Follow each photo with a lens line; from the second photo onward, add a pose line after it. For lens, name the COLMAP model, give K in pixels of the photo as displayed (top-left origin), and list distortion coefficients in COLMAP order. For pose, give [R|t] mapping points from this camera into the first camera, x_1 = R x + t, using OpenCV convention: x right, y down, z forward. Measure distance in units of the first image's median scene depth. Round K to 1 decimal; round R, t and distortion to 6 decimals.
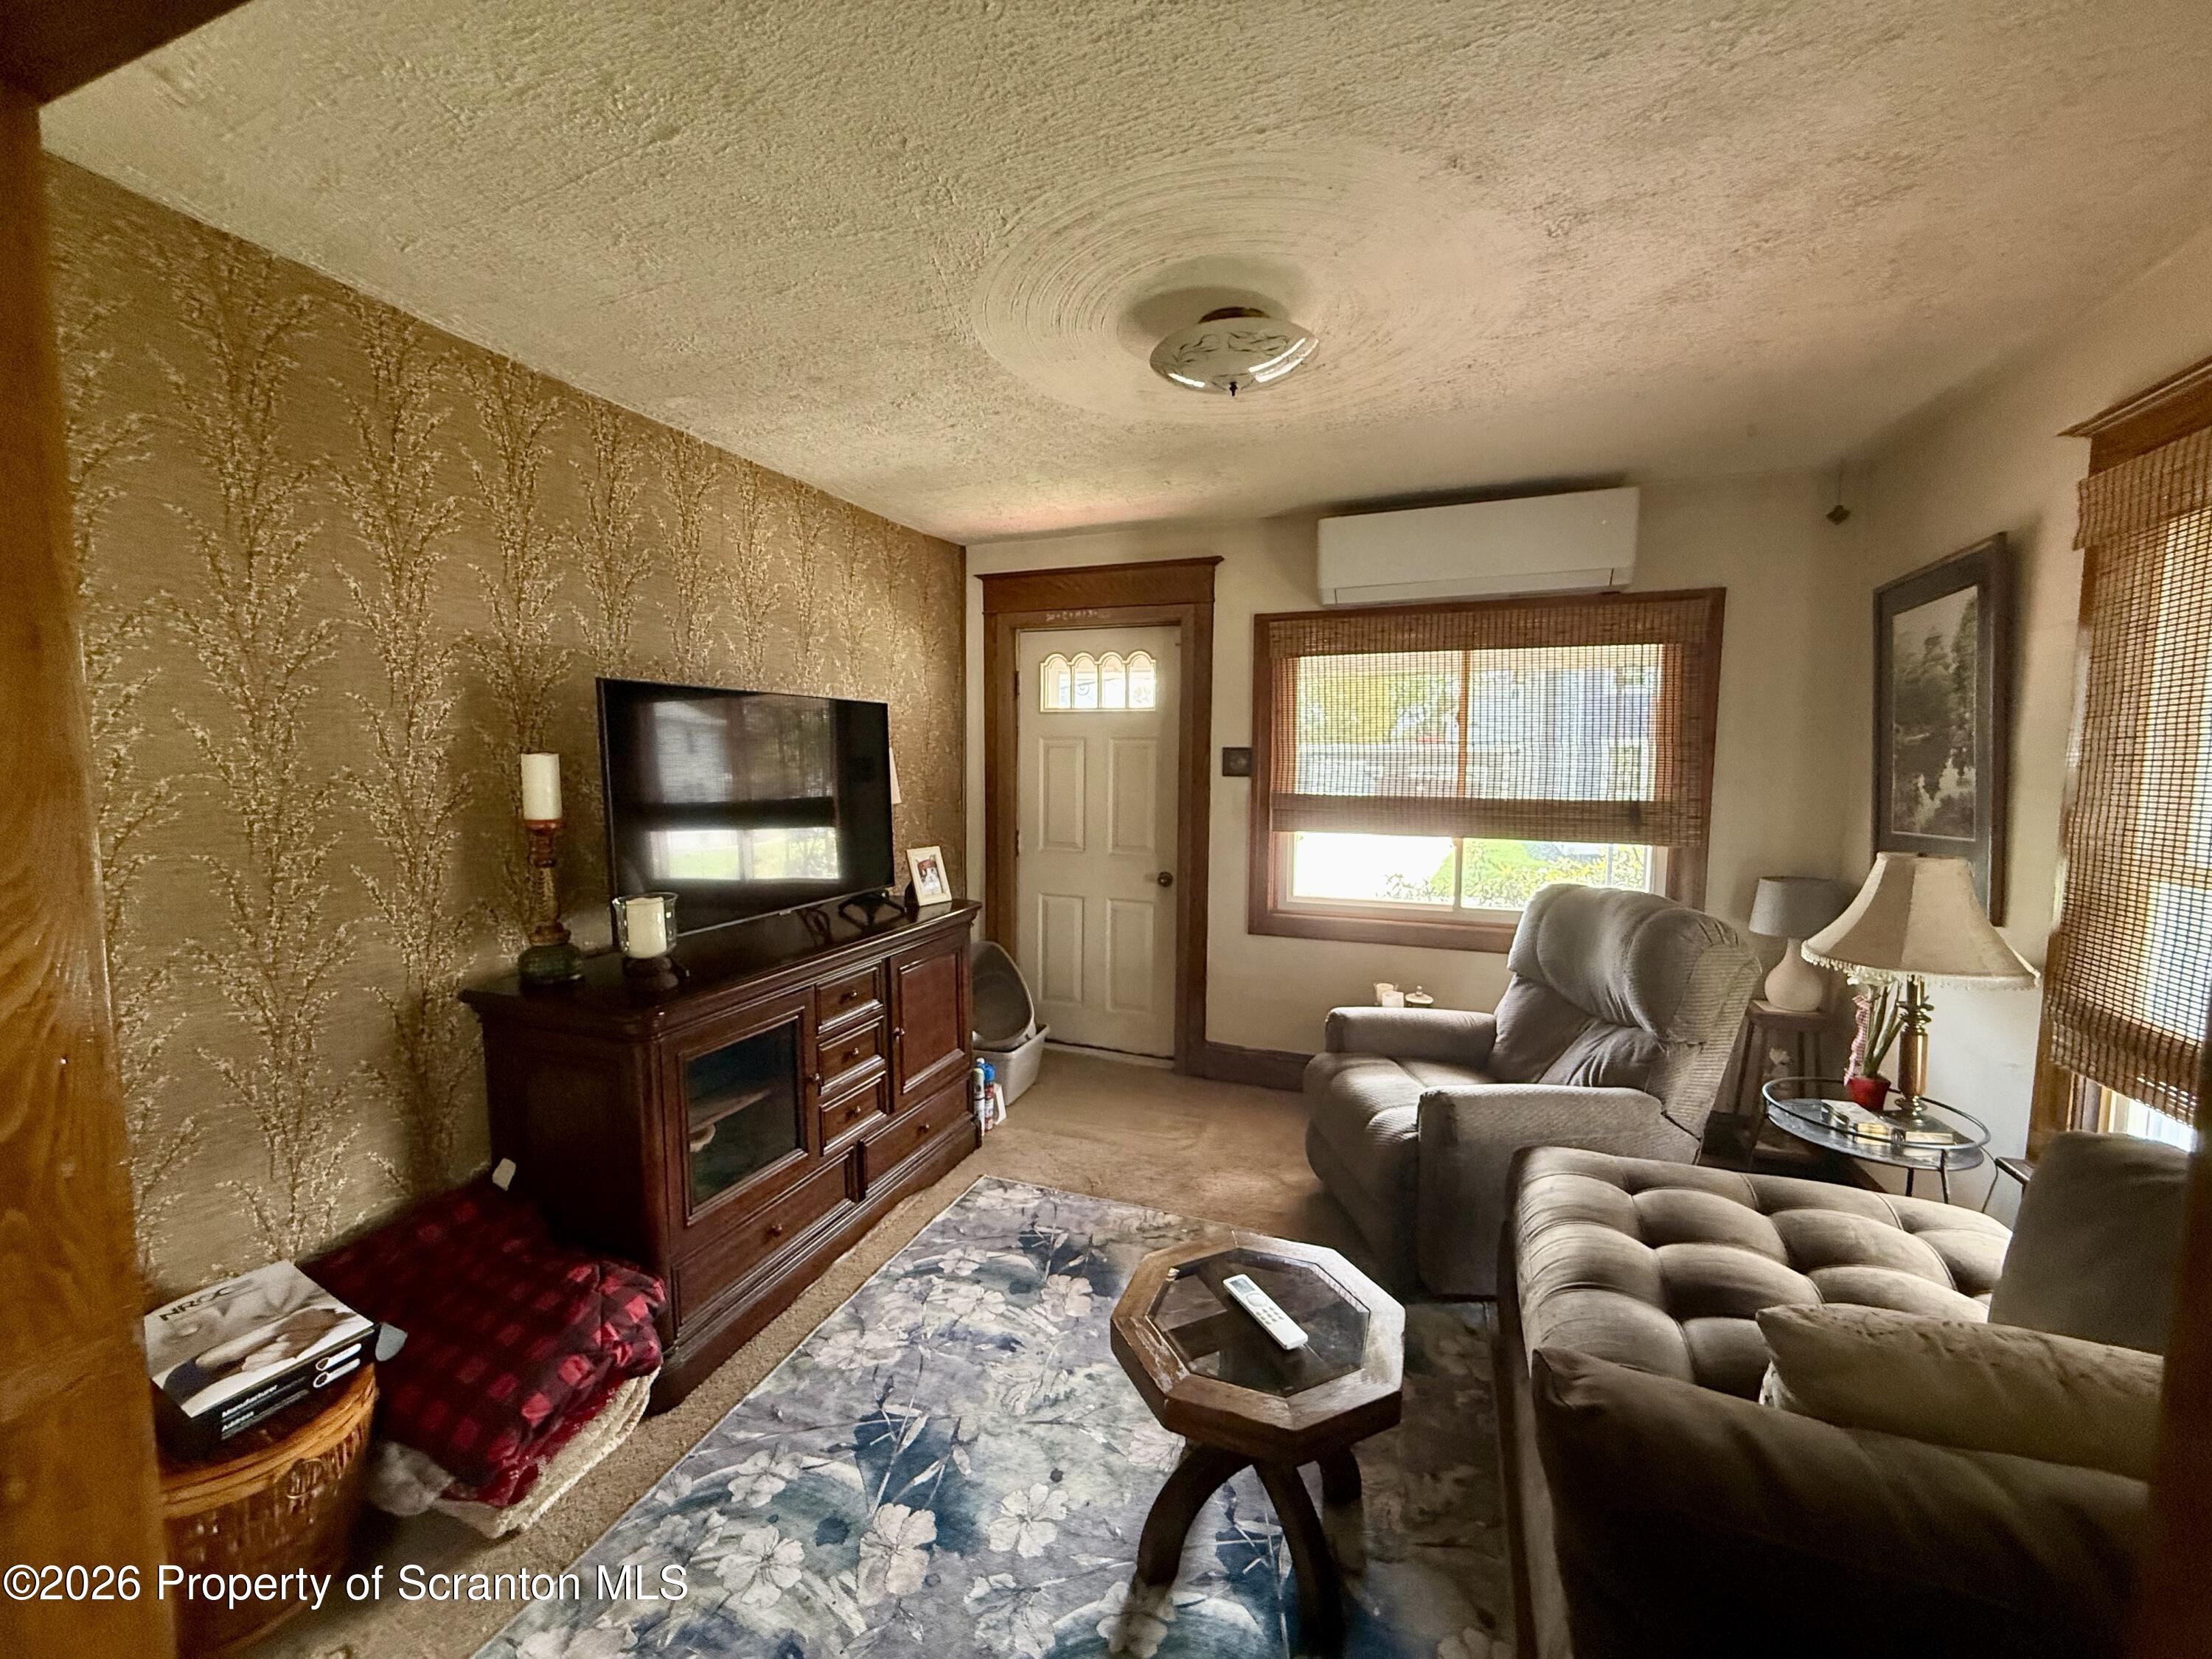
lens RADIAL K [[872.5, 0, 1125.2], [0, 872.5, 811.6], [0, 0, 1]] dist [-0.001778, 0.000051]
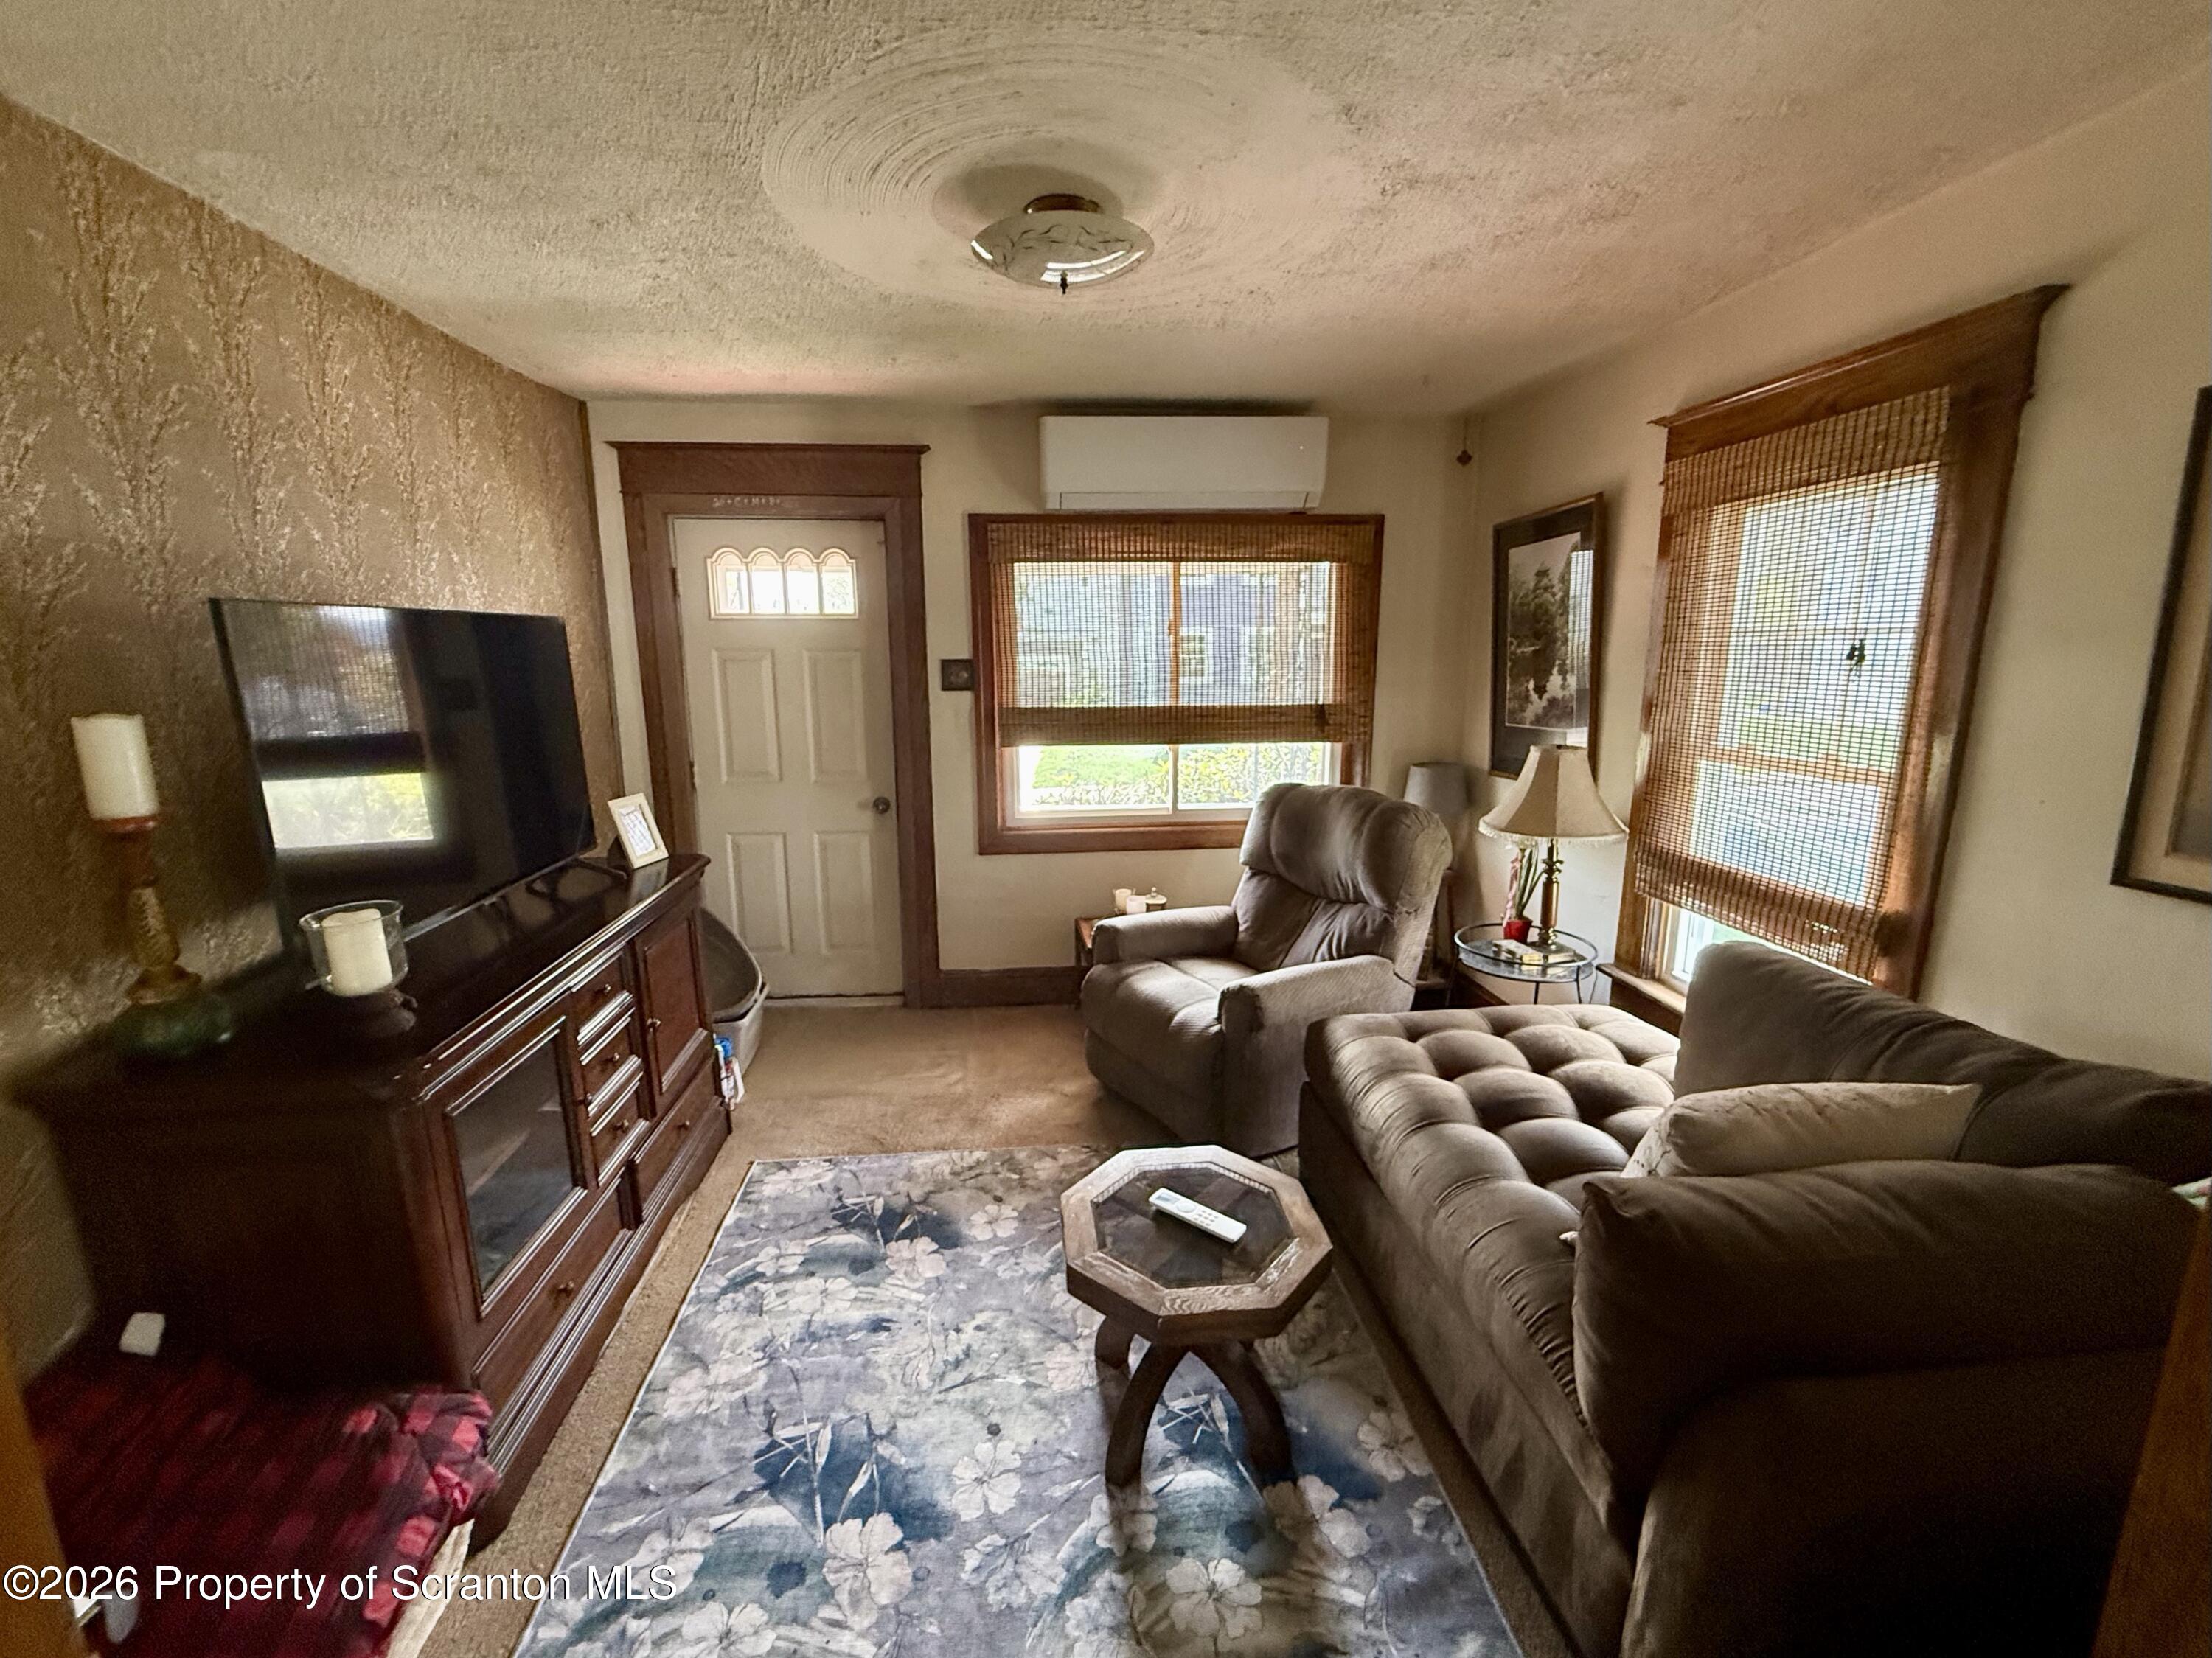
lens RADIAL K [[920.1, 0, 1118.2], [0, 920.1, 806.7], [0, 0, 1]] dist [0.000019, -0.001106]
pose [[0.899083, -0.085294, 0.429390, -0.266591], [0.037697, 0.992277, 0.118173, -0.047027], [-0.436153, -0.090061, 0.895355, 0.050479]]
